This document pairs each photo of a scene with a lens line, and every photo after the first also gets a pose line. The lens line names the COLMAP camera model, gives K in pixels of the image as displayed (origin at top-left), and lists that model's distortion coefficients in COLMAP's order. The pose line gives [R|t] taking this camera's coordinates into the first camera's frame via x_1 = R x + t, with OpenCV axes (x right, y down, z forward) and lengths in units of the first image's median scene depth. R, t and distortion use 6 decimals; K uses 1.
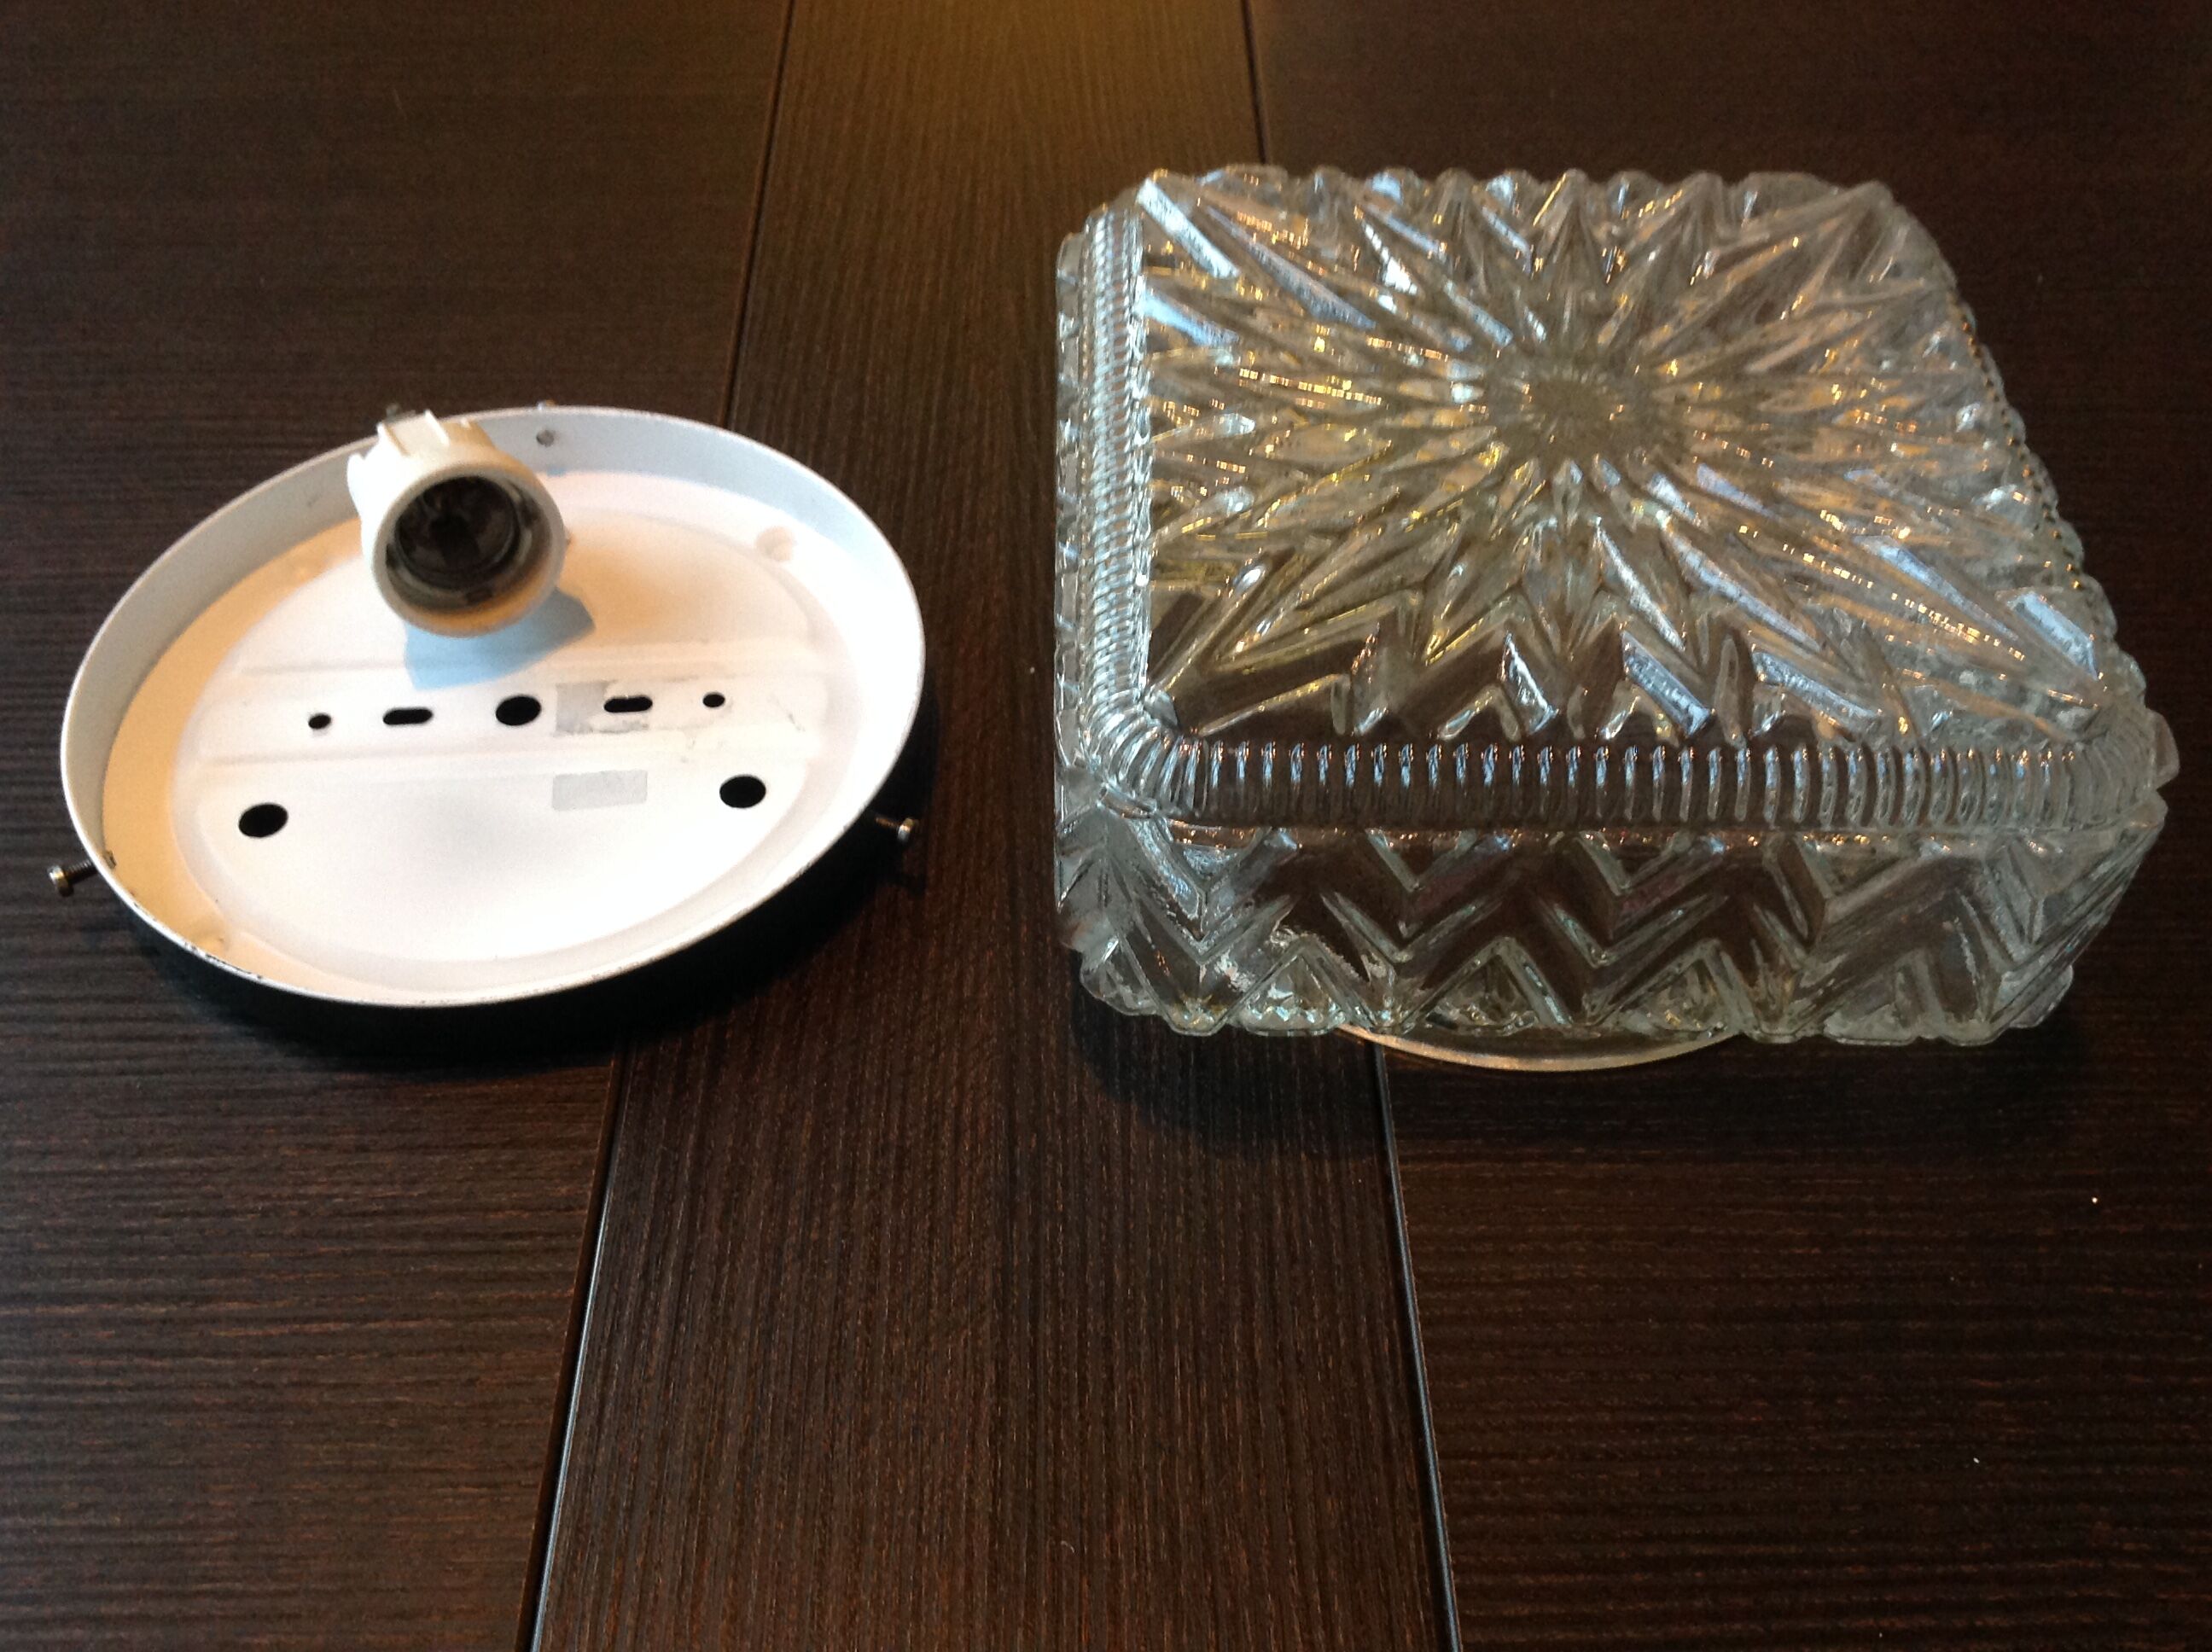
lens RADIAL K [[2144.7, 0, 1106.0], [0, 2144.7, 826.0], [0, 0, 1]] dist [-0.010662, -0.031982]
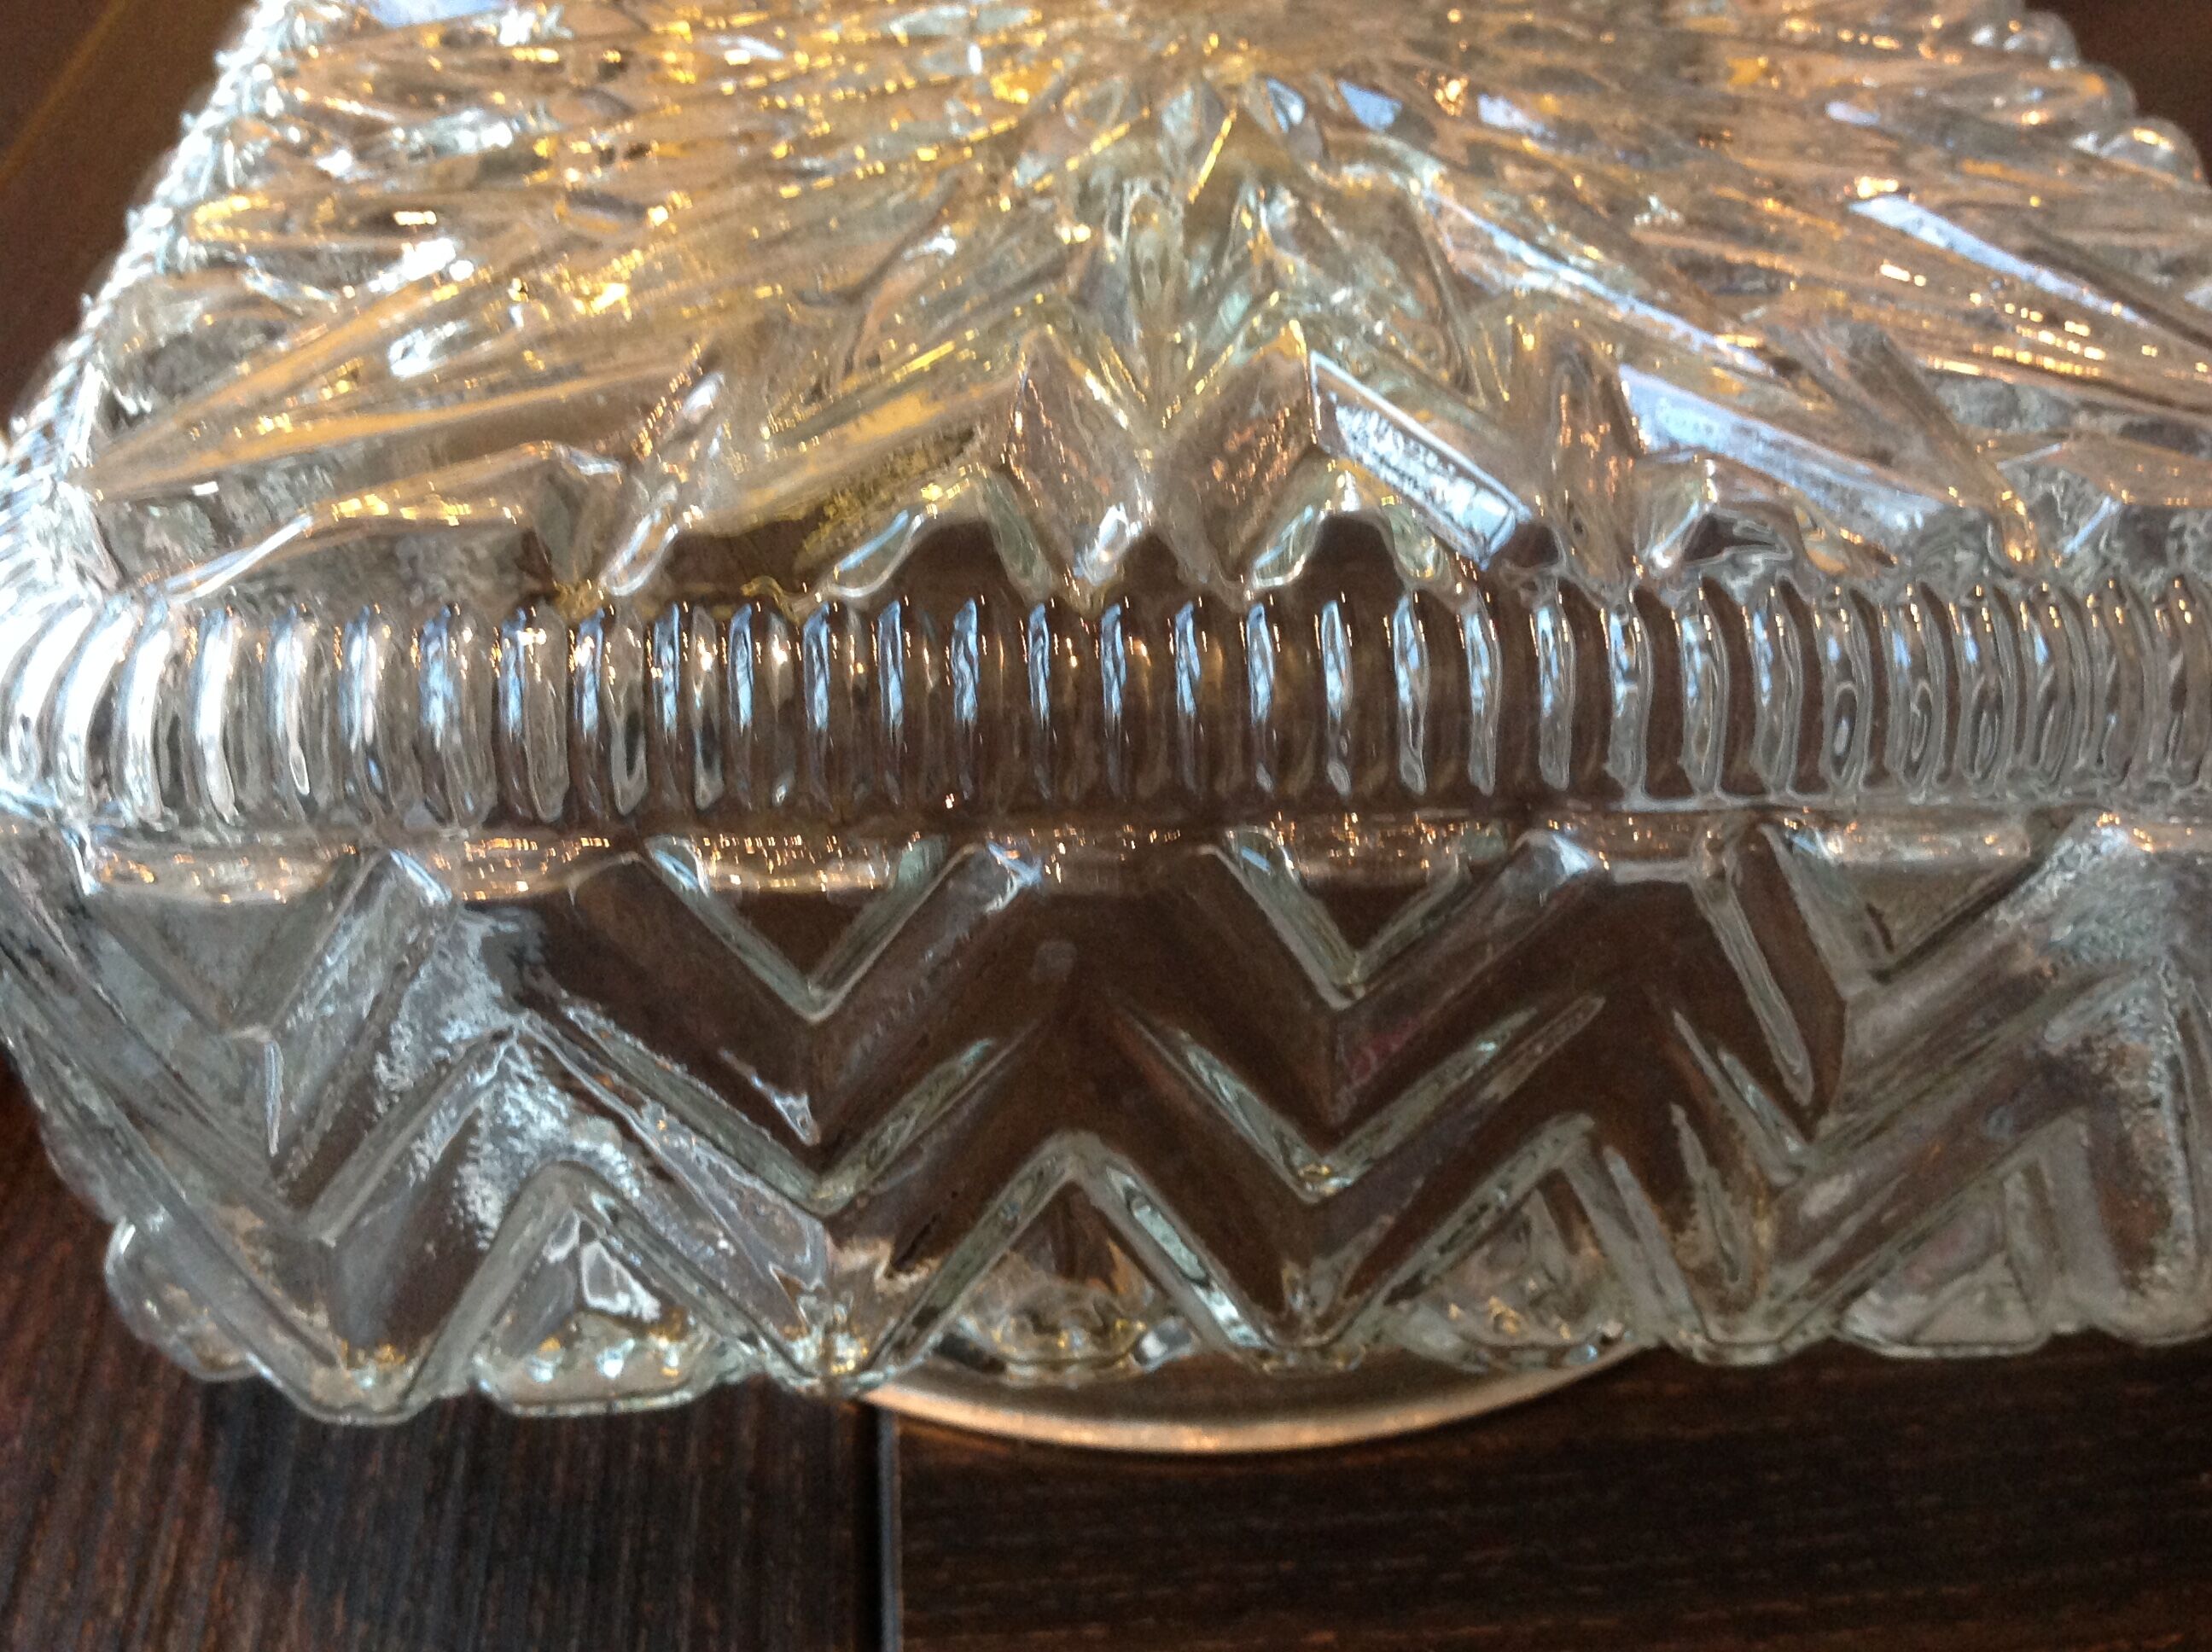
lens RADIAL K [[2144.7, 0, 1106.0], [0, 2144.7, 826.0], [0, 0, 1]] dist [-0.010662, -0.031982]
pose [[0.996966, -0.037363, 0.068286, 0.164192], [0.047089, 0.988031, -0.146894, 0.053117], [-0.061980, 0.149663, 0.986792, 0.583960]]
